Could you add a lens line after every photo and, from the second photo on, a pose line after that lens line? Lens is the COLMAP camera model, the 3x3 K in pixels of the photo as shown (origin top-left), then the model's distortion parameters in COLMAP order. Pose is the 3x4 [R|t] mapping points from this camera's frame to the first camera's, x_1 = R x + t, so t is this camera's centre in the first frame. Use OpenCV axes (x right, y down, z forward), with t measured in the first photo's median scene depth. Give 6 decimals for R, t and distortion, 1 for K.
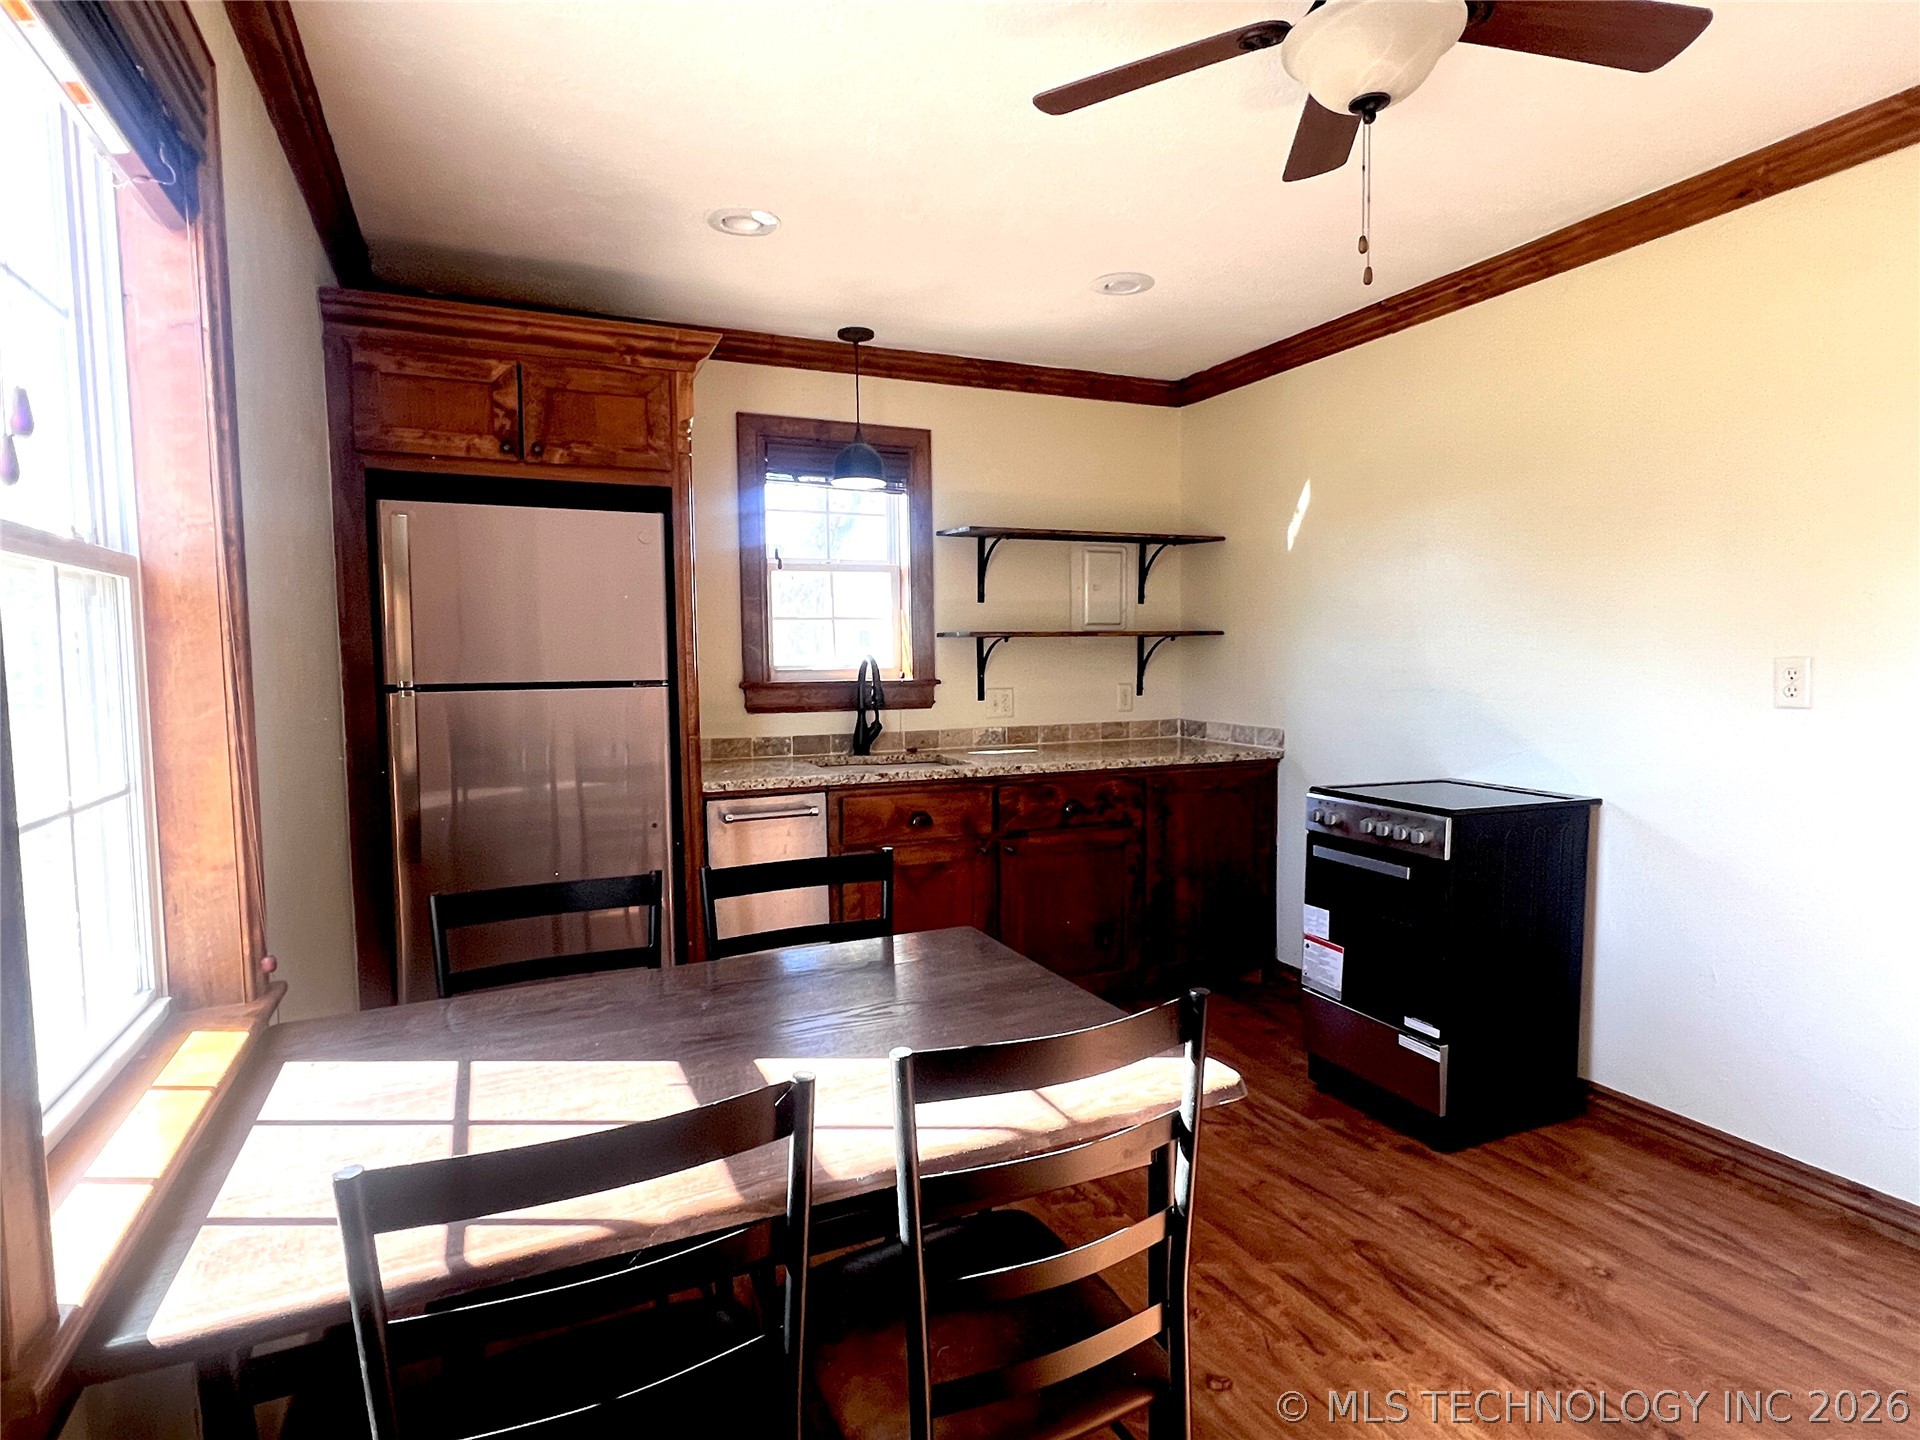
lens RADIAL K [[1031.7, 0, 955.6], [0, 1031.7, 716.9], [0, 0, 1]] dist [-0.000205, -0.000486]
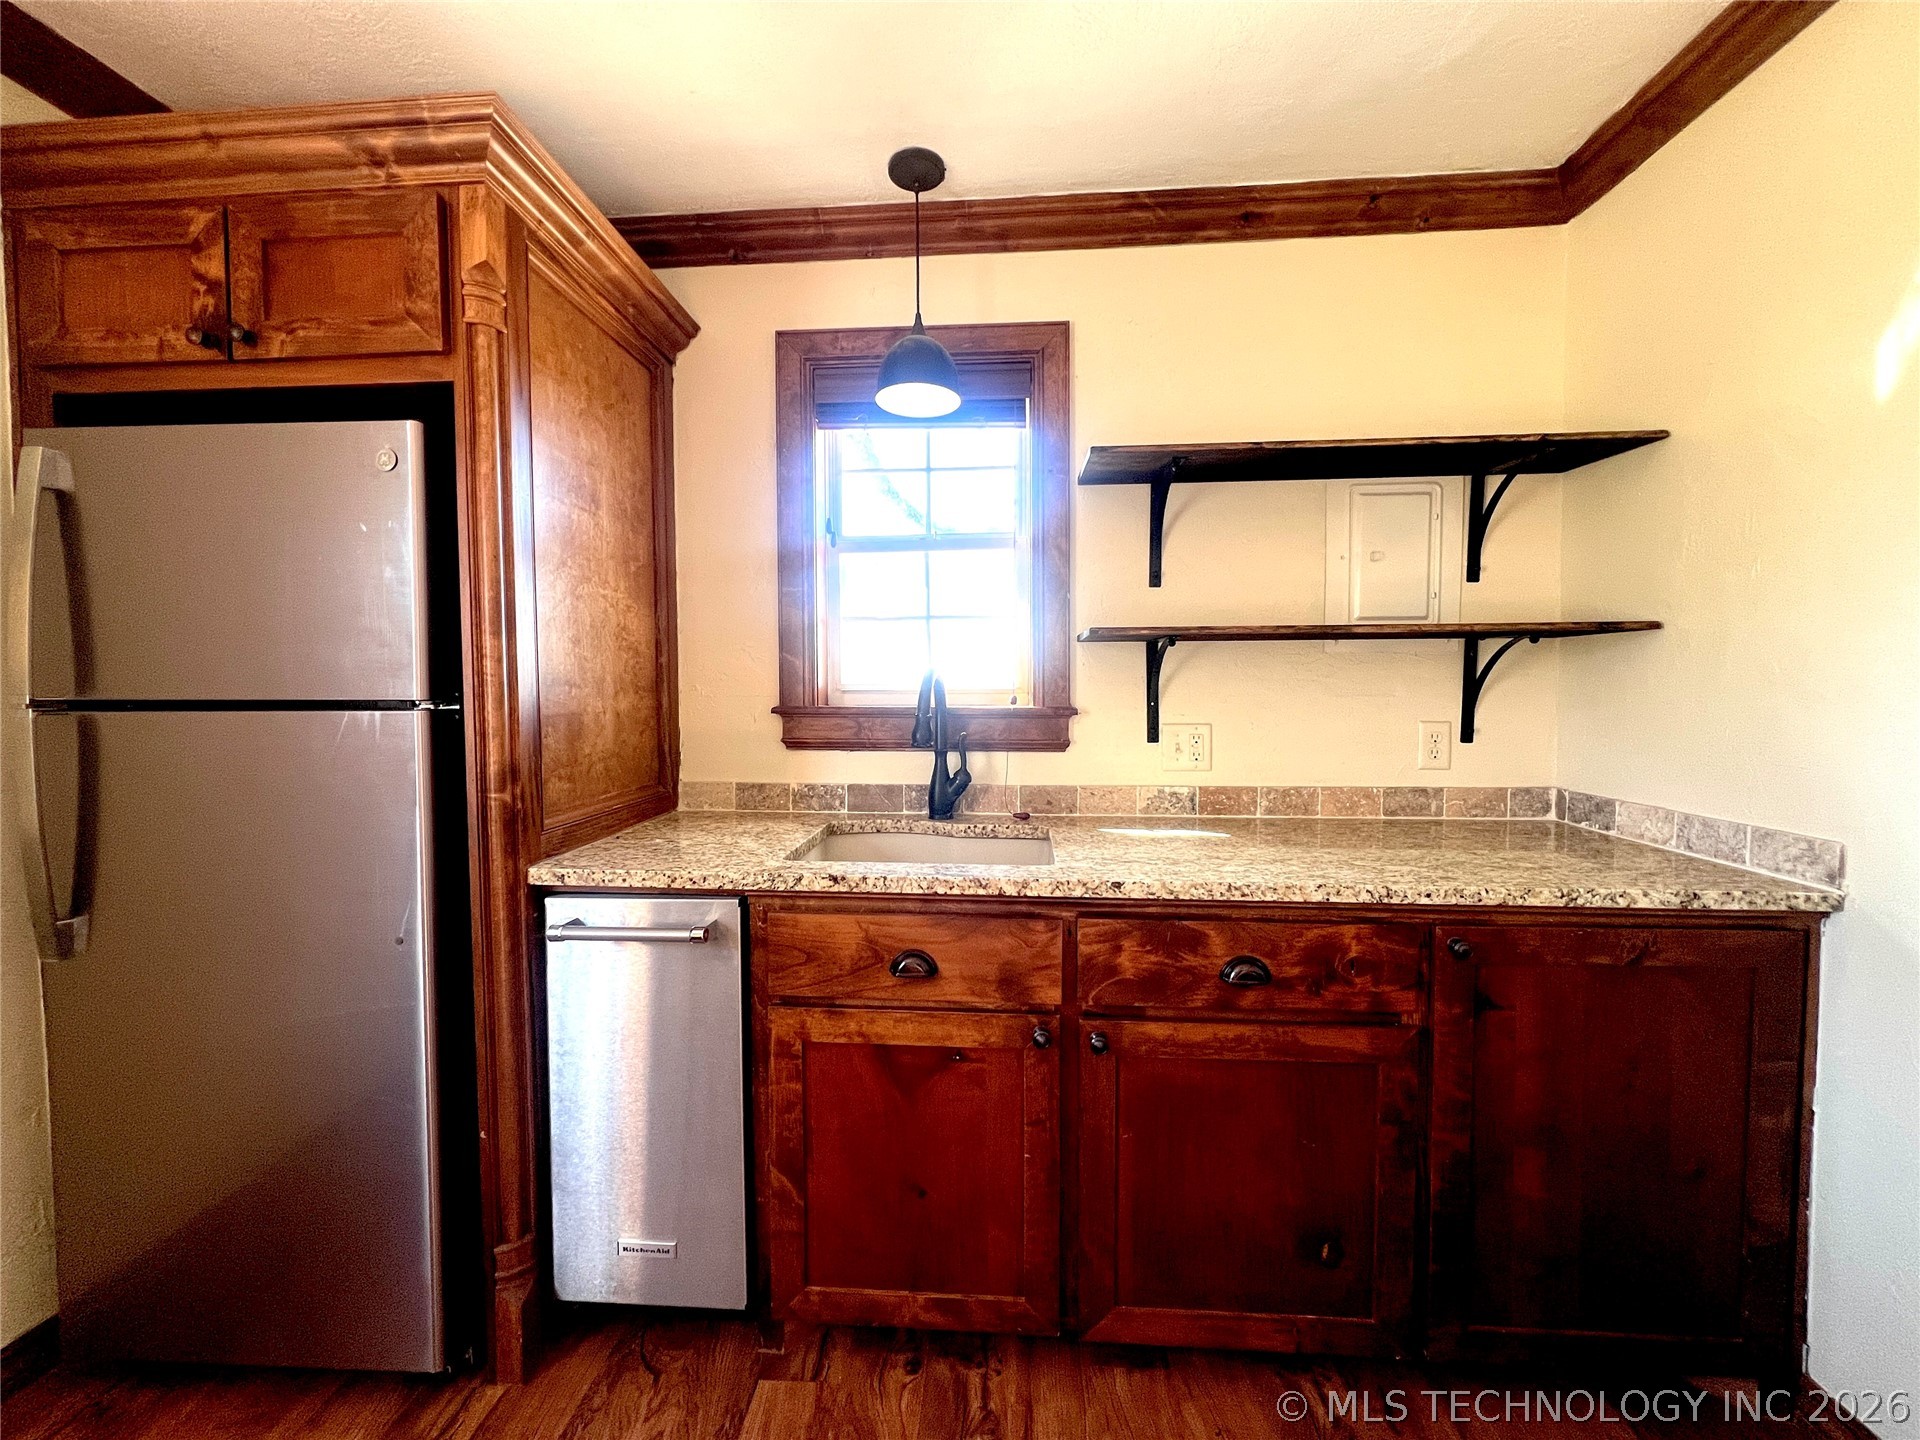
lens RADIAL K [[764.6, 0, 957.6], [0, 764.6, 714.9], [0, 0, 1]] dist [-0.002801, 0.000241]
pose [[0.878122, 0.023999, -0.477835, 0.161702], [-0.034530, 0.999316, -0.013266, -0.025253], [0.477189, 0.028149, 0.878350, 0.602551]]
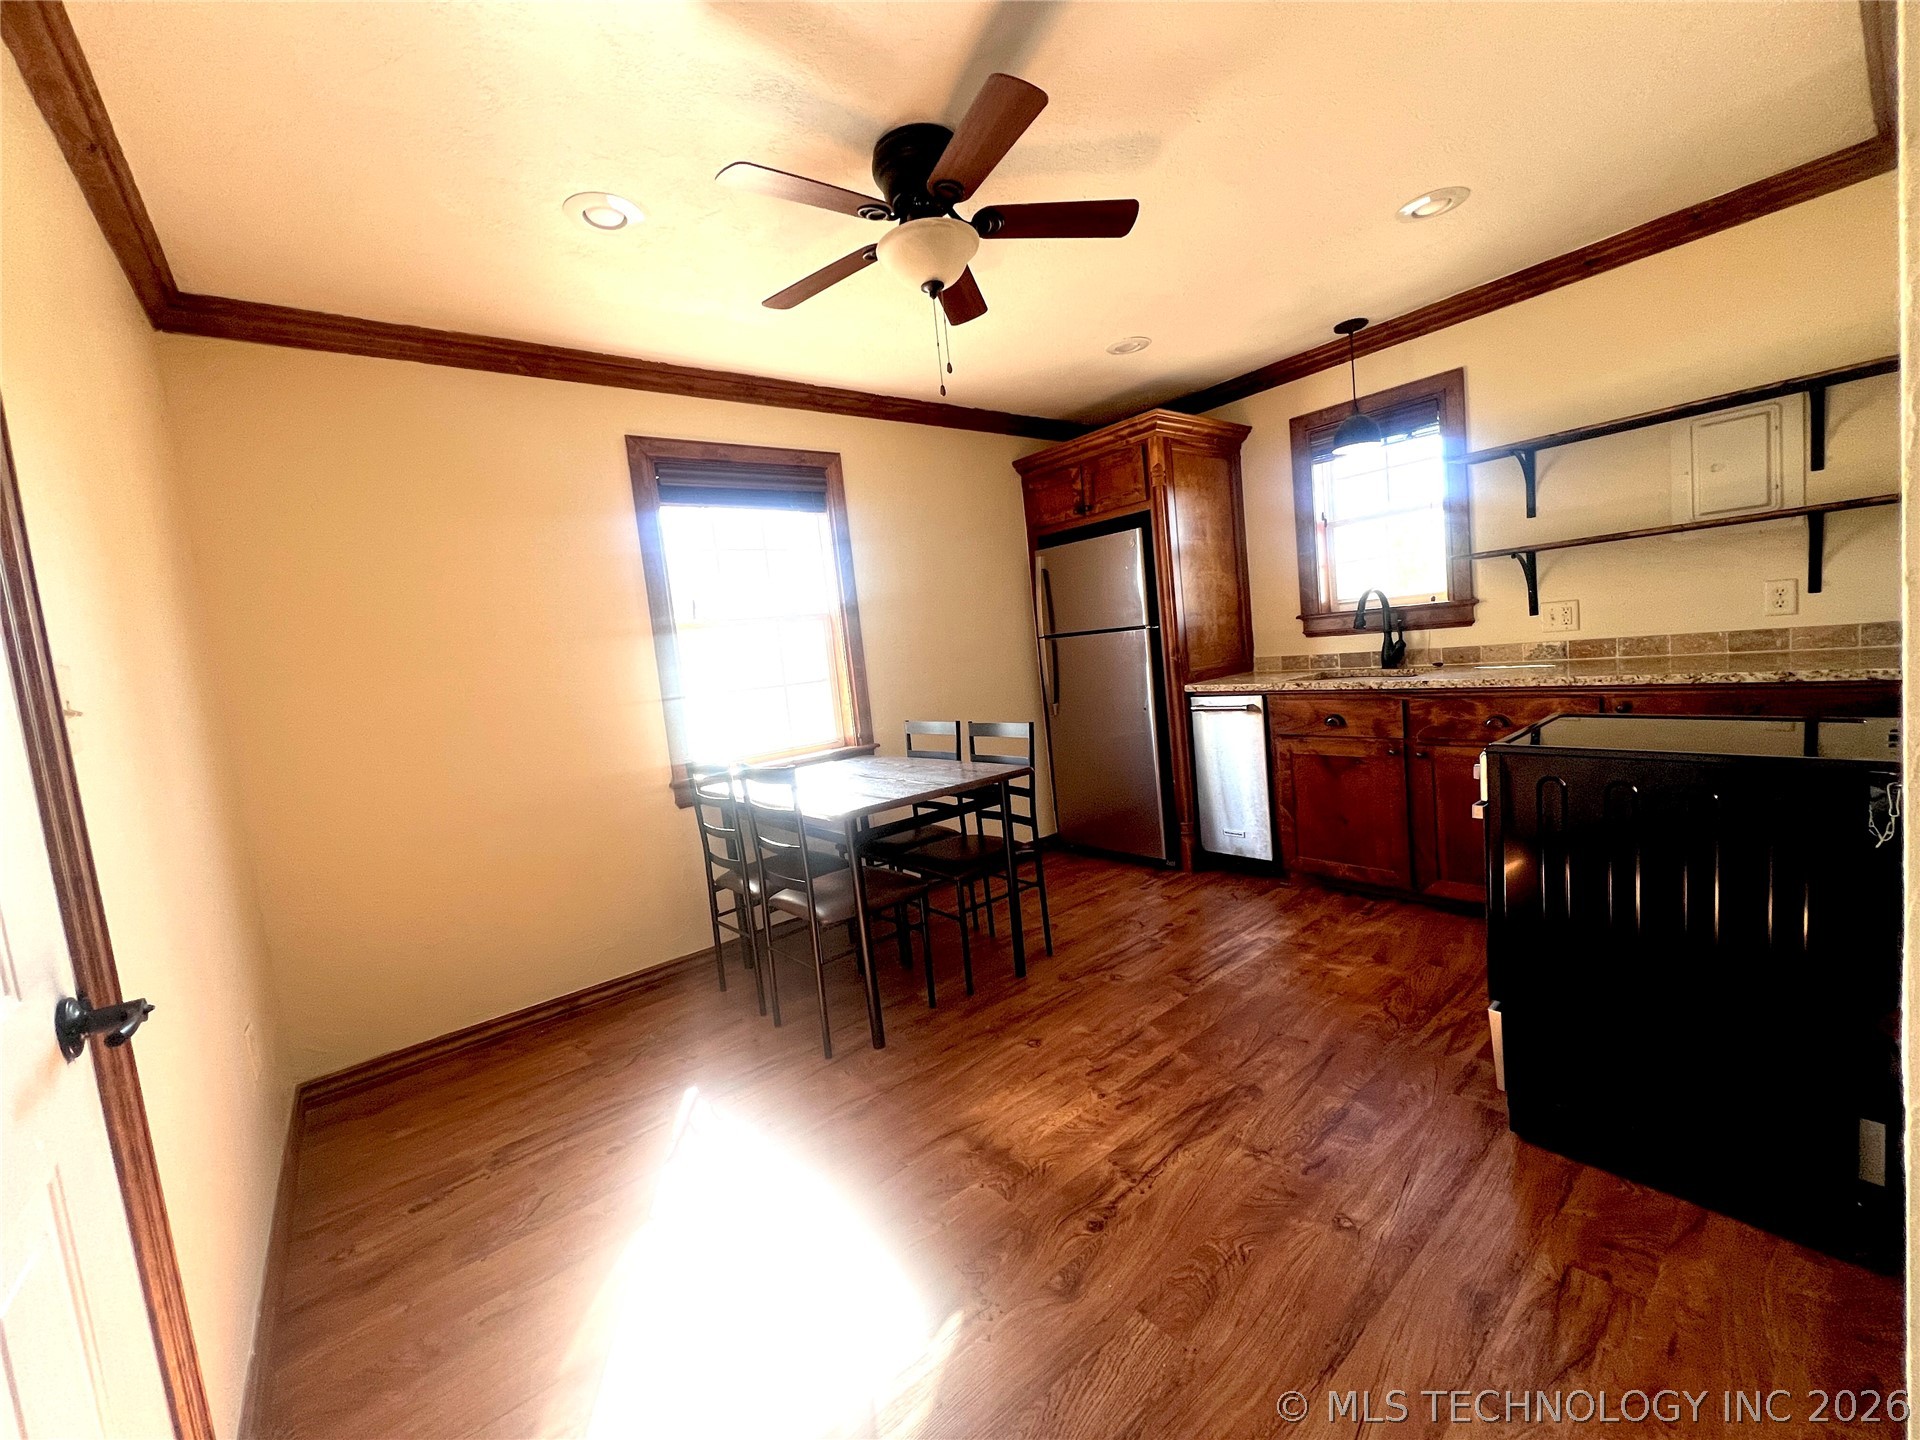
lens RADIAL K [[764.6, 0, 954.0], [0, 764.6, 715.6], [0, 0, 1]] dist [-0.002801, 0.000241]
pose [[0.243440, 0.070708, -0.967335, 0.700072], [0.039812, 0.995770, 0.082806, -0.002728], [0.969099, -0.058669, 0.239595, 0.297395]]
